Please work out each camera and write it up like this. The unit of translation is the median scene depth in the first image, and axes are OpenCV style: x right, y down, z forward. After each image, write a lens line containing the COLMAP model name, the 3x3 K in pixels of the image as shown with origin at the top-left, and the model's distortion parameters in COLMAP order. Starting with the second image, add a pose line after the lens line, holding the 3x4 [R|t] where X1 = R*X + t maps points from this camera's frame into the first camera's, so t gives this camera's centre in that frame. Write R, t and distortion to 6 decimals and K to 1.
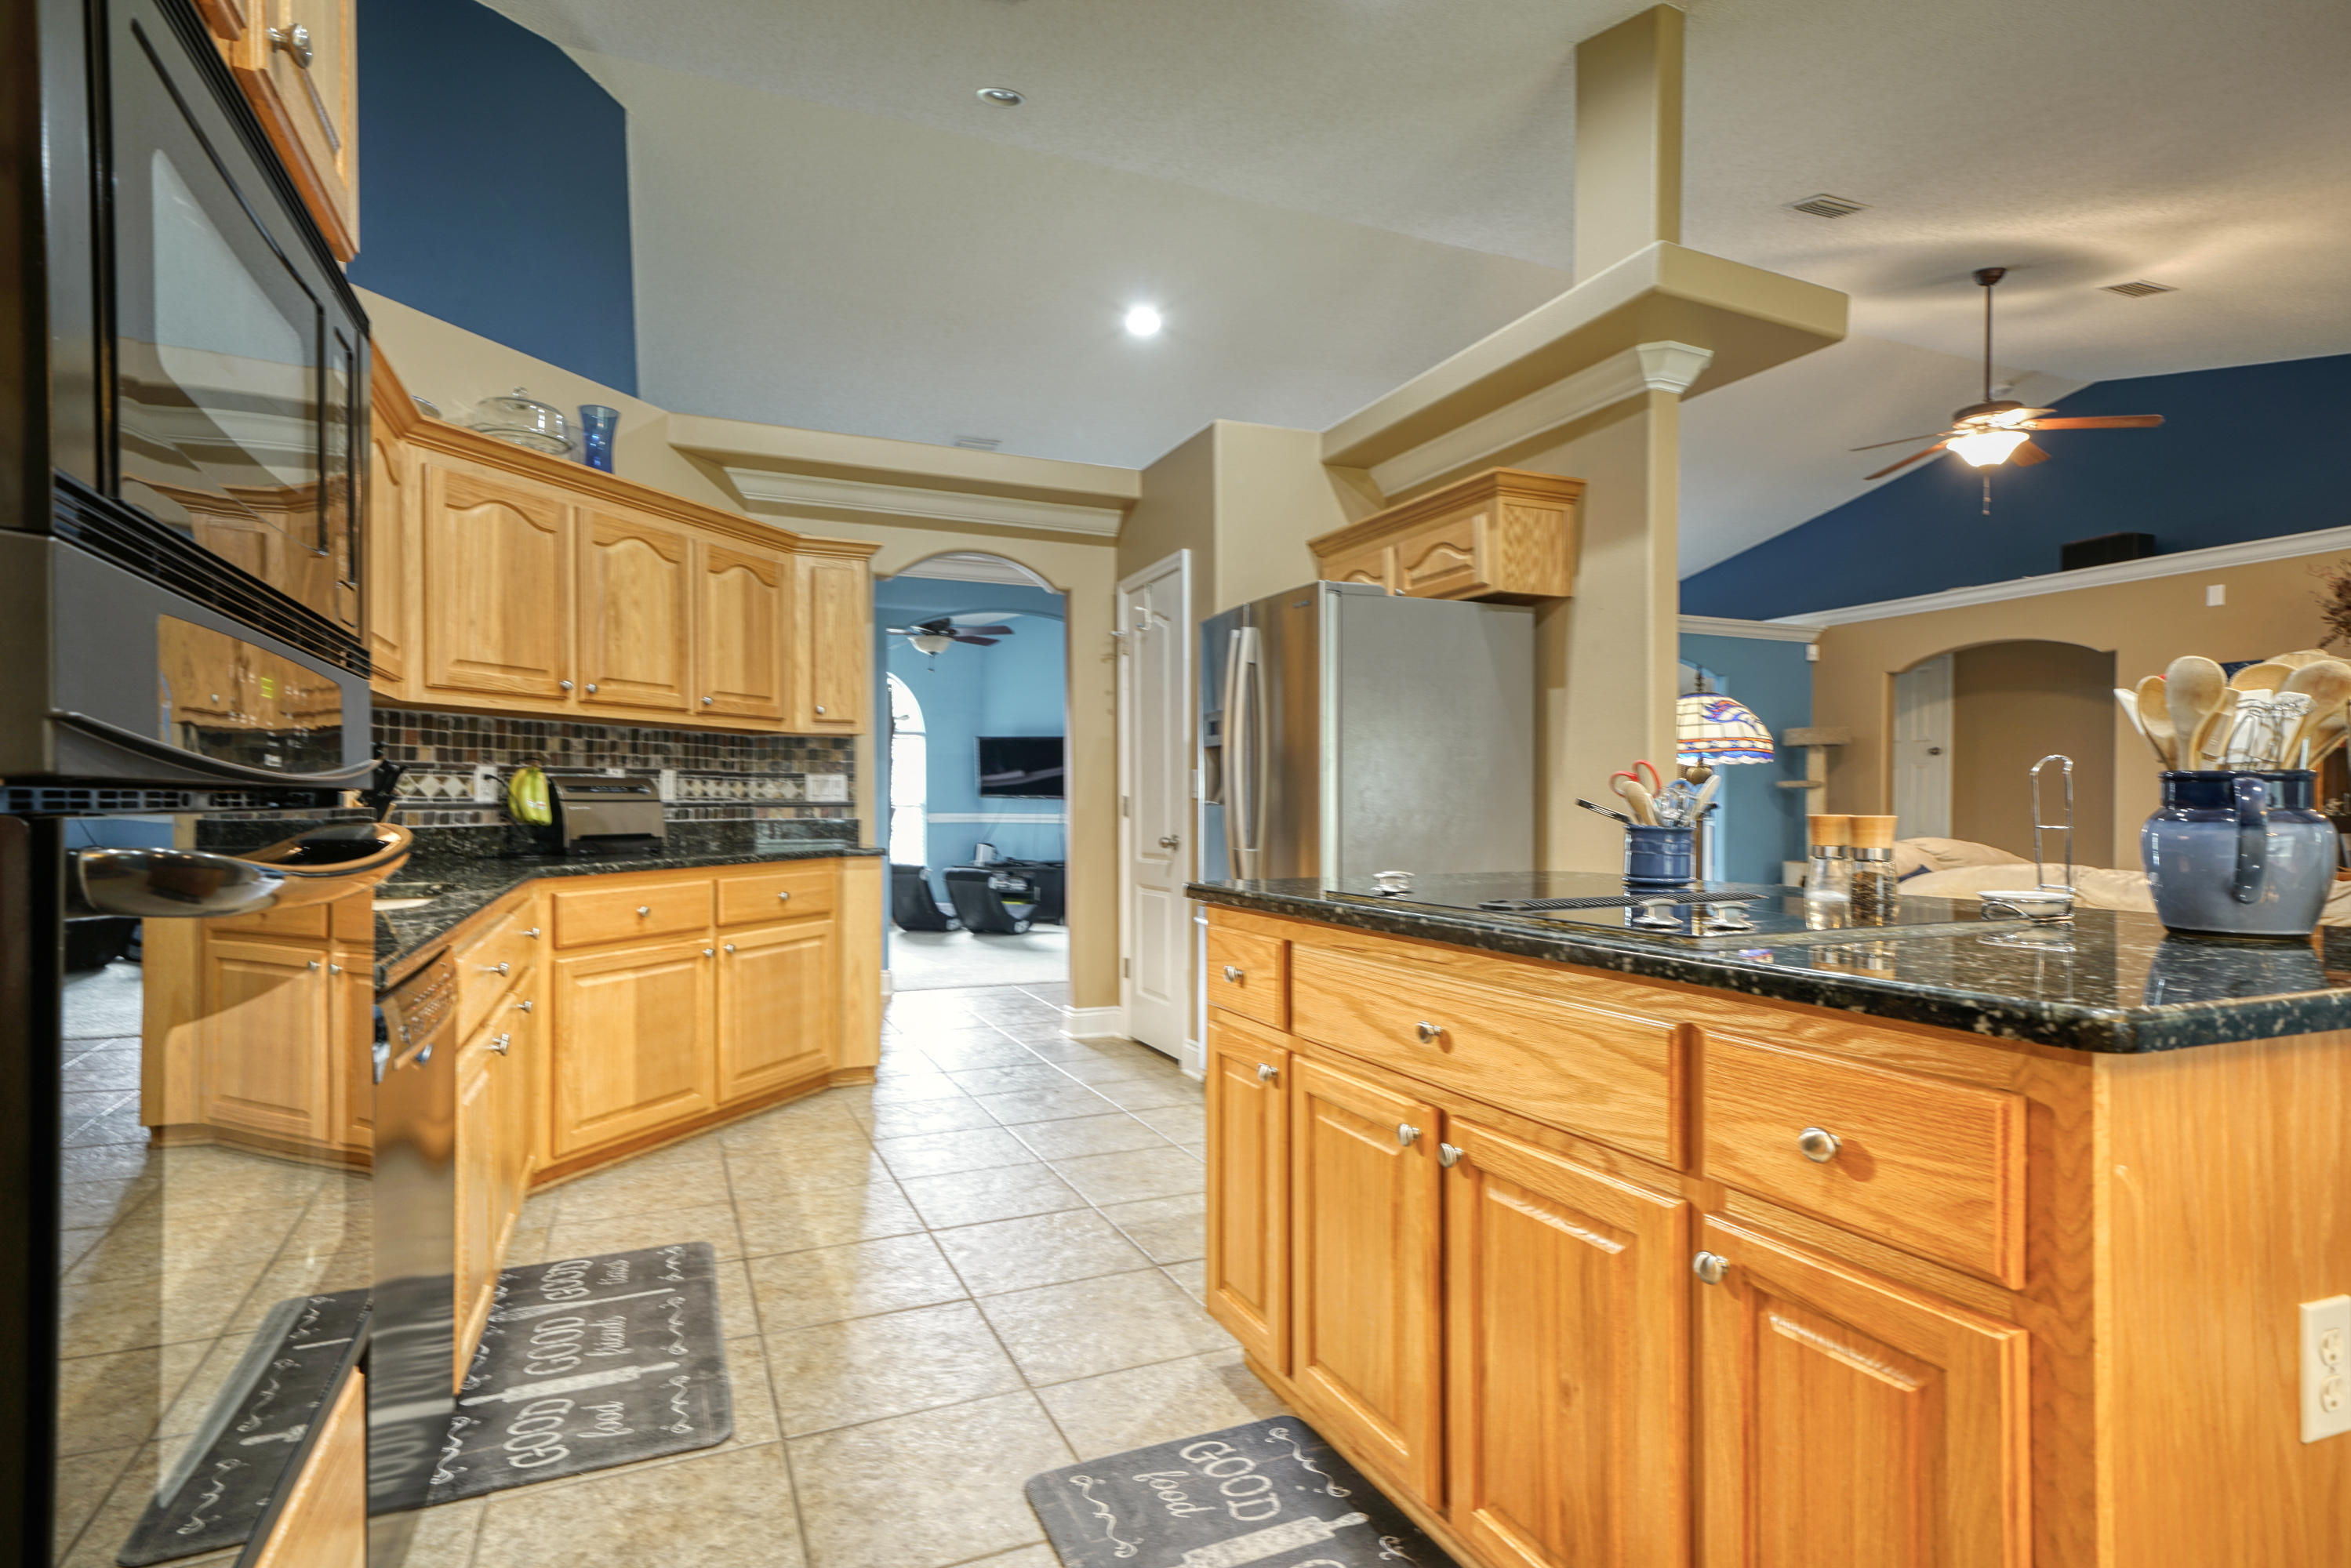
lens RADIAL K [[1190.5, 0, 1172.0], [0, 1190.5, 809.6], [0, 0, 1]] dist [0.026627, 0.000143]
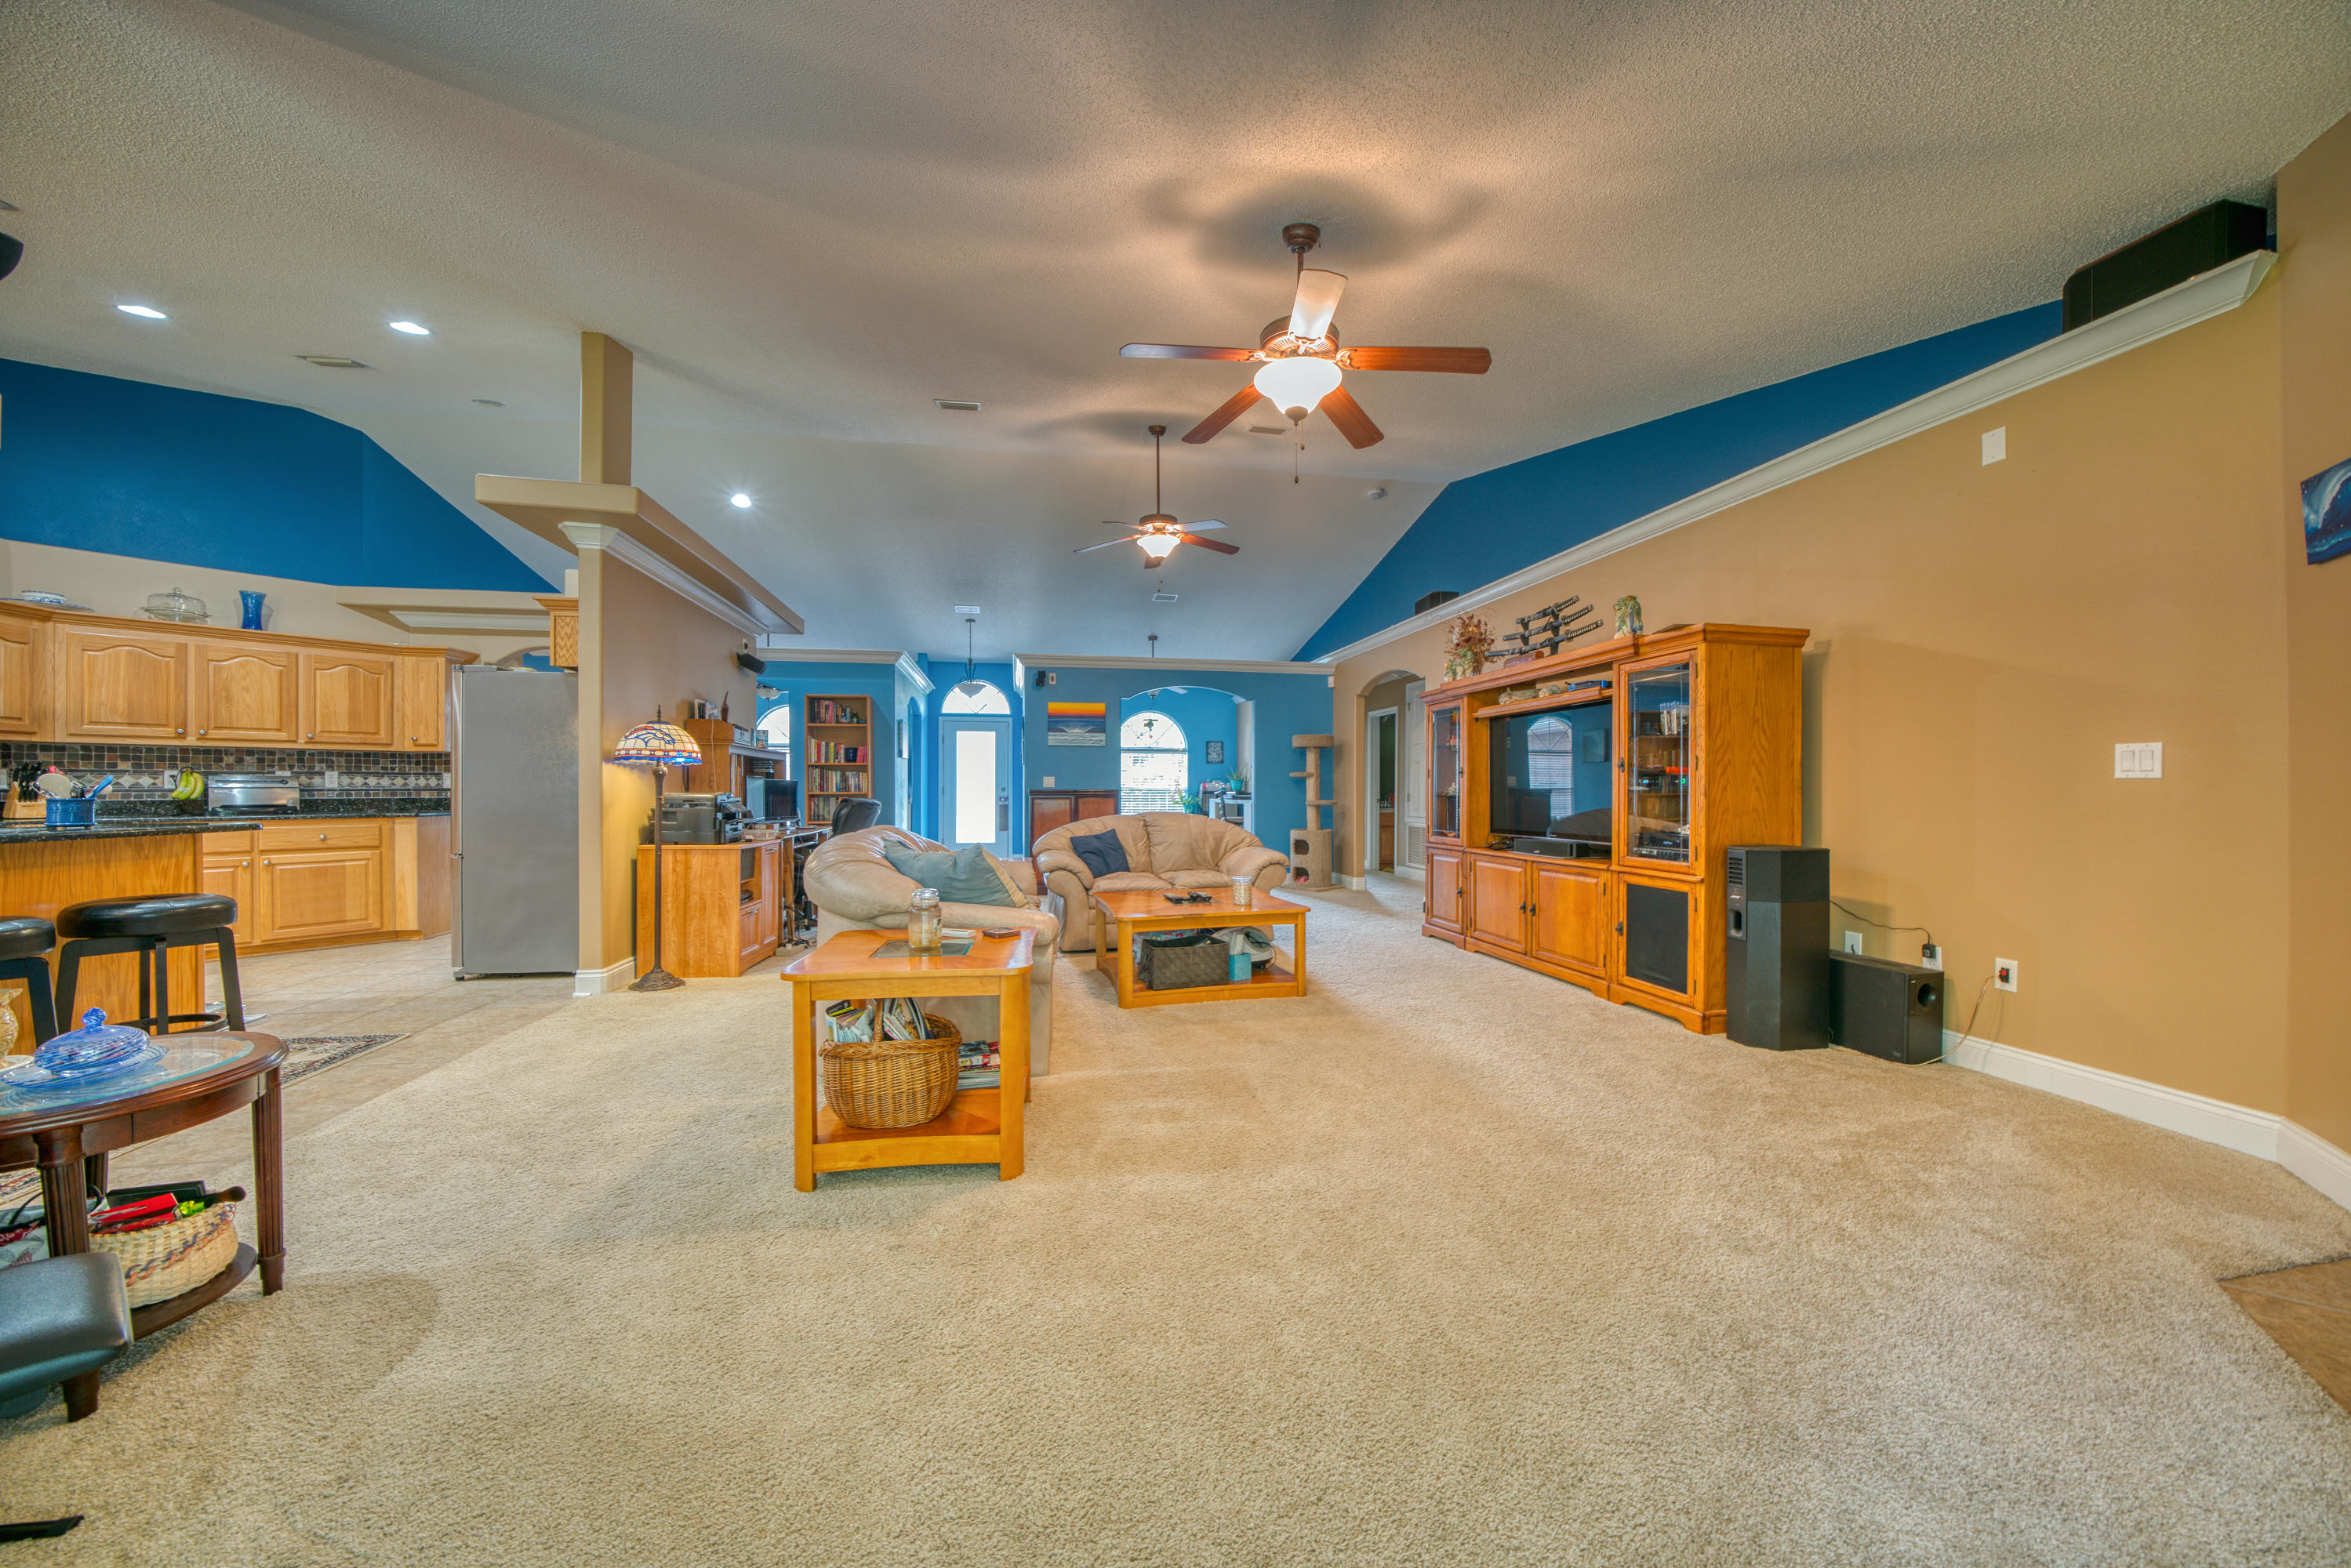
lens RADIAL K [[804.2, 0, 1174.0], [0, 804.2, 788.5], [0, 0, 1]] dist [-0.029137, 0.004409]
pose [[0.974730, -0.001787, -0.223379, 1.508802], [0.000374, 0.999980, -0.006370, 0.003384], [0.223386, 0.006125, 0.974711, 0.094050]]
